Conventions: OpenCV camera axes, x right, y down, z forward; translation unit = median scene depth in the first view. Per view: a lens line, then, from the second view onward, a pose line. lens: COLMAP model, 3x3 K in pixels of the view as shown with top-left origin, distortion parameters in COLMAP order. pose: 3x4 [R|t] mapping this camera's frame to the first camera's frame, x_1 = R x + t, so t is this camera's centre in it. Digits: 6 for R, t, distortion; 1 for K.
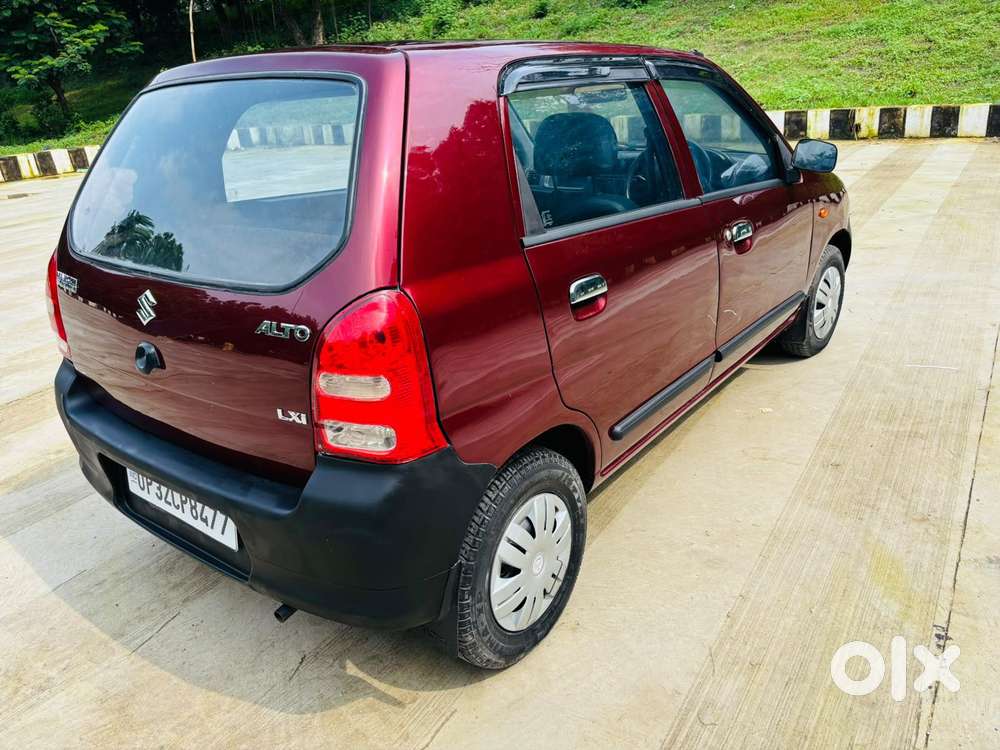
lens RADIAL K [[753.8, 0, 498.0], [0, 753.8, 364.4], [0, 0, 1]] dist [0.061437, -0.067608]
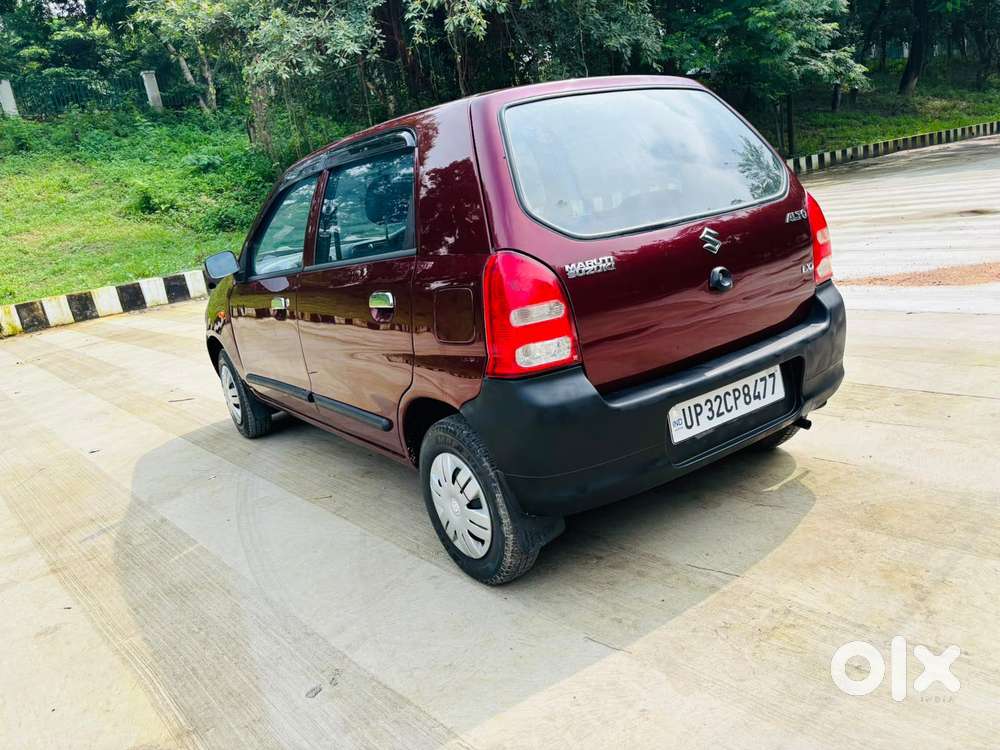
lens RADIAL K [[758.7, 0, 509.7], [0, 758.7, 376.2], [0, 0, 1]] dist [0.020750, -0.004103]
pose [[0.292967, -0.212943, 0.932108, -1.097327], [0.457345, 0.887332, 0.058967, -0.062081], [-0.839646, 0.409019, 0.357347, 0.559684]]
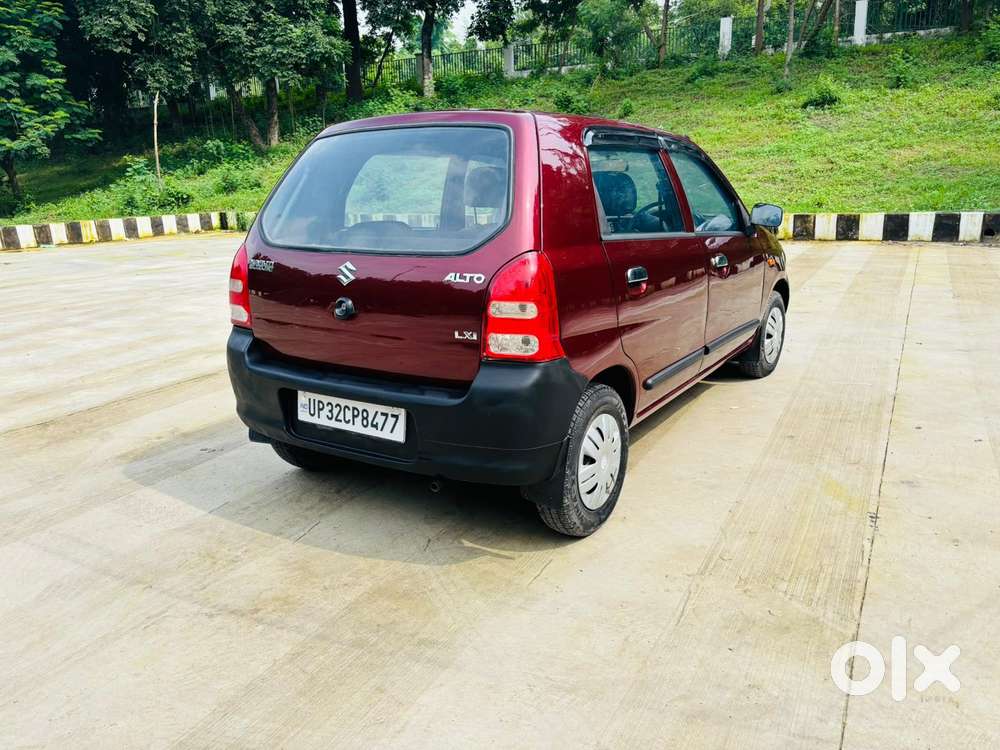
lens RADIAL K [[754.2, 0, 506.0], [0, 754.2, 372.0], [0, 0, 1]] dist [0.055731, -0.066337]
pose [[0.994838, 0.018906, 0.099699, -0.181854], [-0.006905, 0.992826, -0.119372, 0.173415], [-0.101241, 0.118068, 0.987831, -0.271134]]
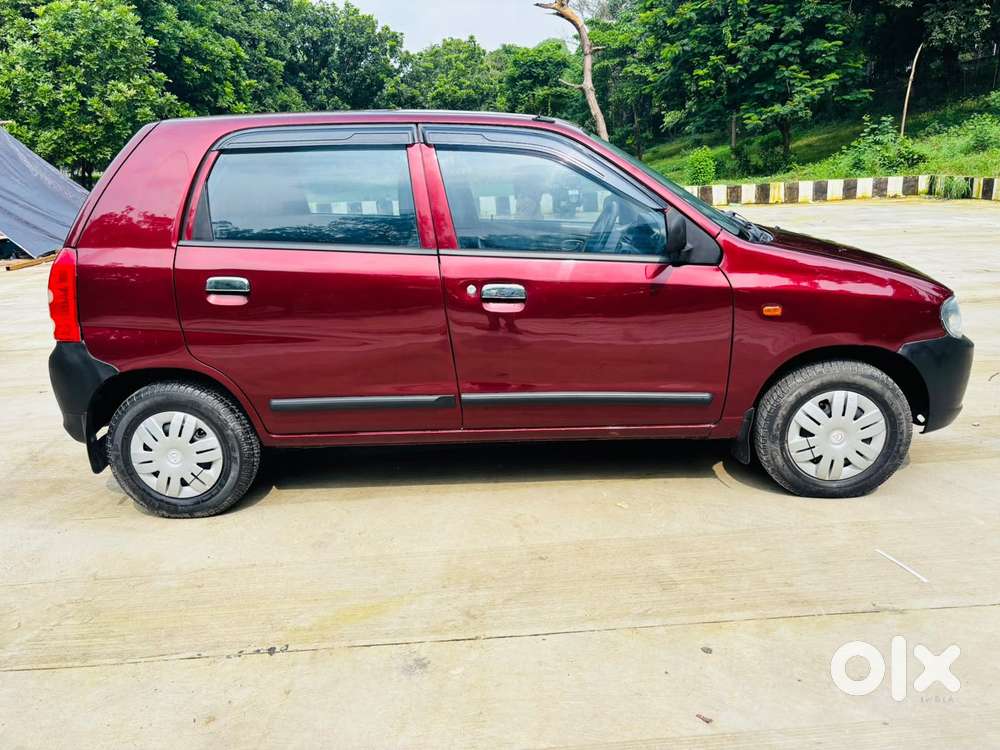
lens RADIAL K [[754.2, 0, 506.0], [0, 754.2, 372.0], [0, 0, 1]] dist [0.055731, -0.066337]
pose [[0.598368, 0.259056, -0.758186, 1.005257], [-0.290485, 0.952048, 0.096042, -0.150199], [0.746709, 0.162773, 0.644927, 0.323110]]
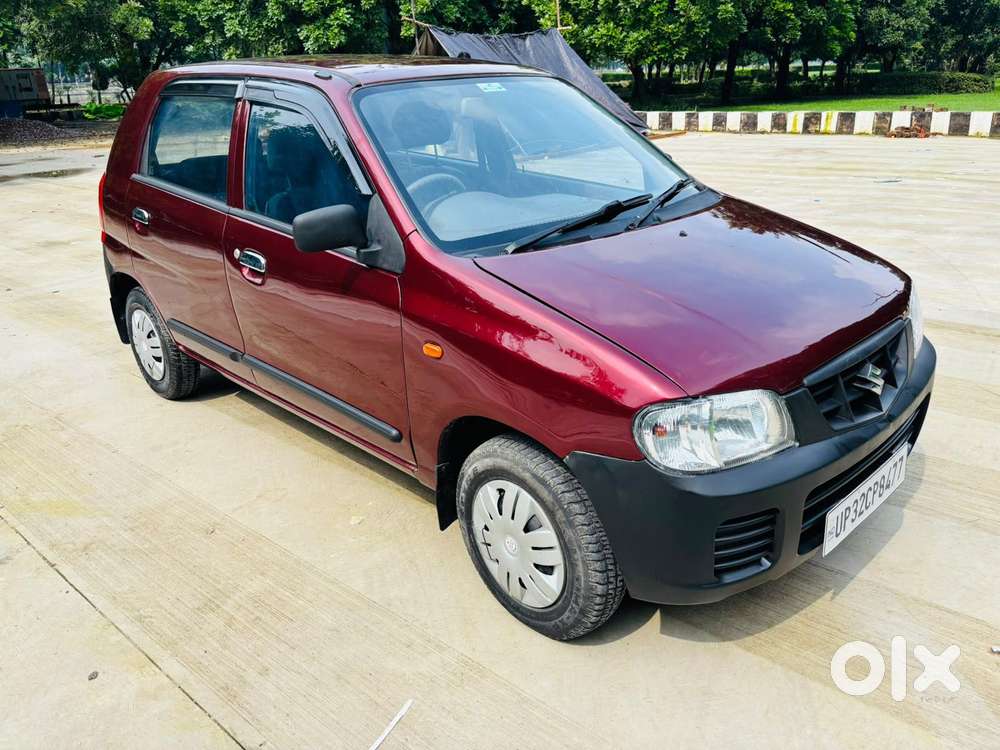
lens RADIAL K [[754.2, 0, 506.0], [0, 754.2, 372.0], [0, 0, 1]] dist [0.055731, -0.066337]
pose [[-0.125078, 0.425564, -0.896243, 1.094984], [-0.318243, 0.838395, 0.442510, -0.531298], [0.939722, 0.340572, 0.030568, 1.186369]]
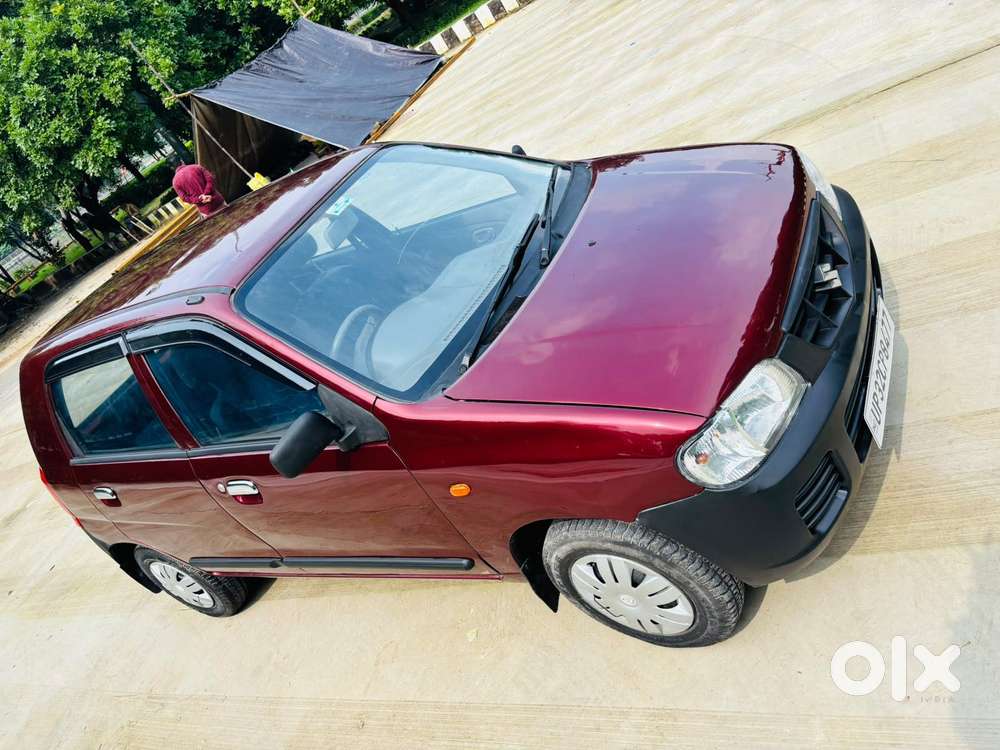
lens RADIAL K [[754.2, 0, 506.0], [0, 754.2, 372.0], [0, 0, 1]] dist [0.055731, -0.066337]
pose [[0.198557, 0.473360, -0.858199, 1.037716], [0.169345, 0.845893, 0.505754, -0.661489], [0.965348, -0.245753, 0.087797, 1.144395]]
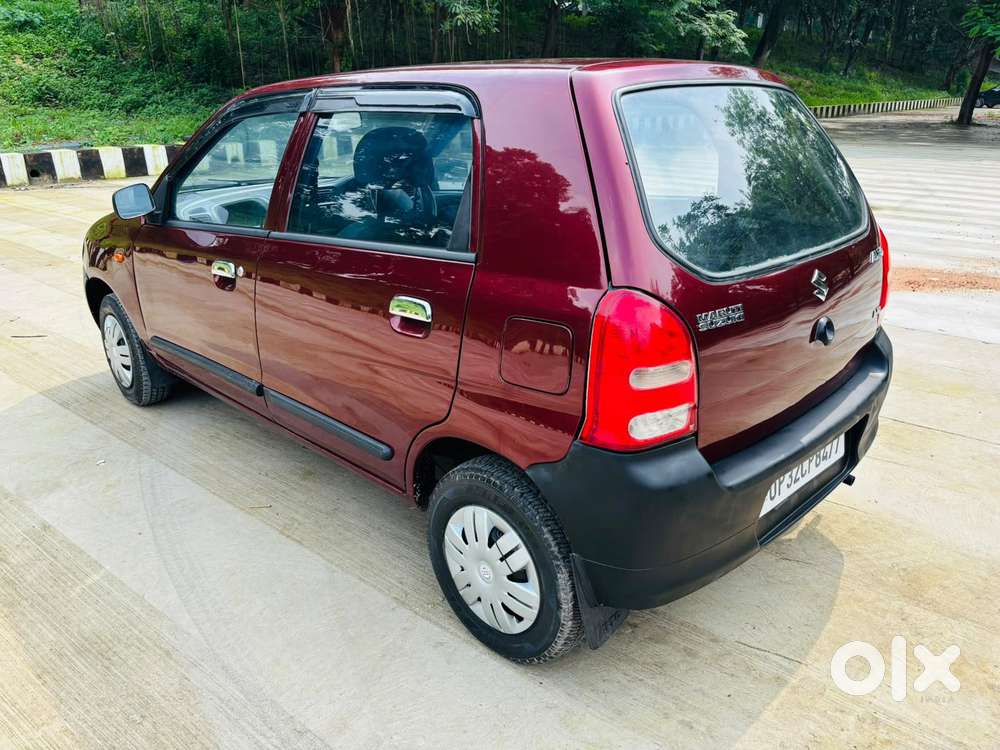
lens RADIAL K [[758.8, 0, 500.7], [0, 758.8, 371.0], [0, 0, 1]] dist [0.018633, -0.000893]
pose [[0.120726, -0.282440, 0.951658, -0.970109], [0.351018, 0.908881, 0.225215, -0.225340], [-0.928553, 0.306860, 0.208867, 0.752486]]
